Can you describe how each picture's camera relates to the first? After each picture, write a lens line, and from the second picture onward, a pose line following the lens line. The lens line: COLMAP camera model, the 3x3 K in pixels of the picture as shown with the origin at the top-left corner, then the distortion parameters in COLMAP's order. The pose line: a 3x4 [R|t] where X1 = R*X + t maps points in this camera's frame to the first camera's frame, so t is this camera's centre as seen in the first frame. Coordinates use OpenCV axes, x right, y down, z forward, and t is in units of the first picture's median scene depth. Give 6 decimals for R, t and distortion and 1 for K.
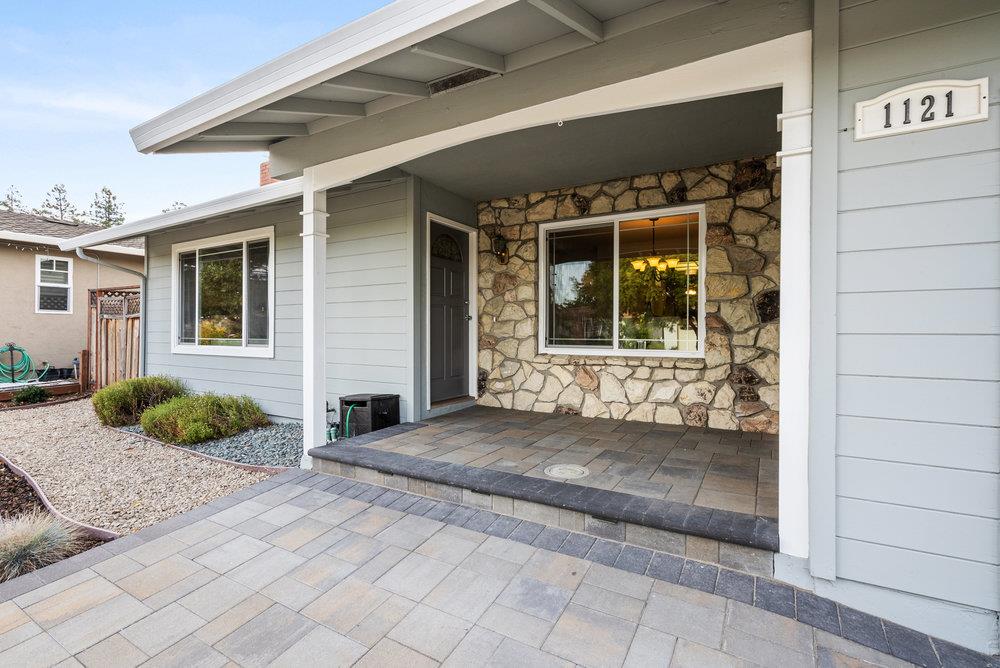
lens RADIAL K [[467.1, 0, 500.0], [0, 467.1, 334.0], [0, 0, 1]] dist [-0.001209, -0.000051]
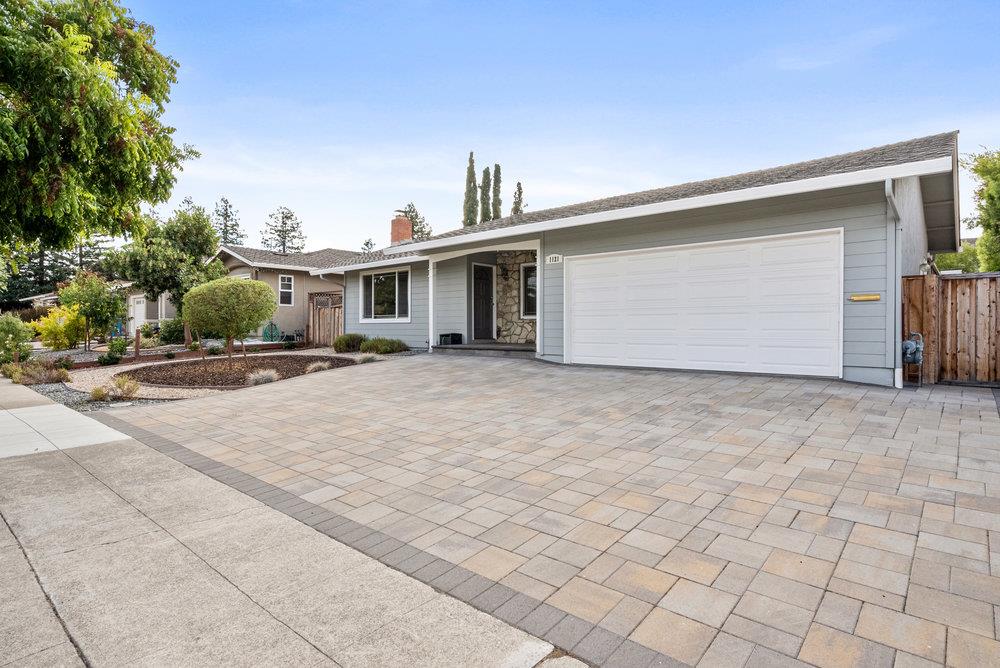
lens RADIAL K [[511.0, 0, 513.1], [0, 511.0, 330.5], [0, 0, 1]] dist [-0.000558, 0.000067]
pose [[0.987916, -0.002974, -0.154960, 0.421695], [0.003200, 0.999994, 0.001207, 0.092280], [0.154956, -0.001688, 0.987920, -1.466810]]
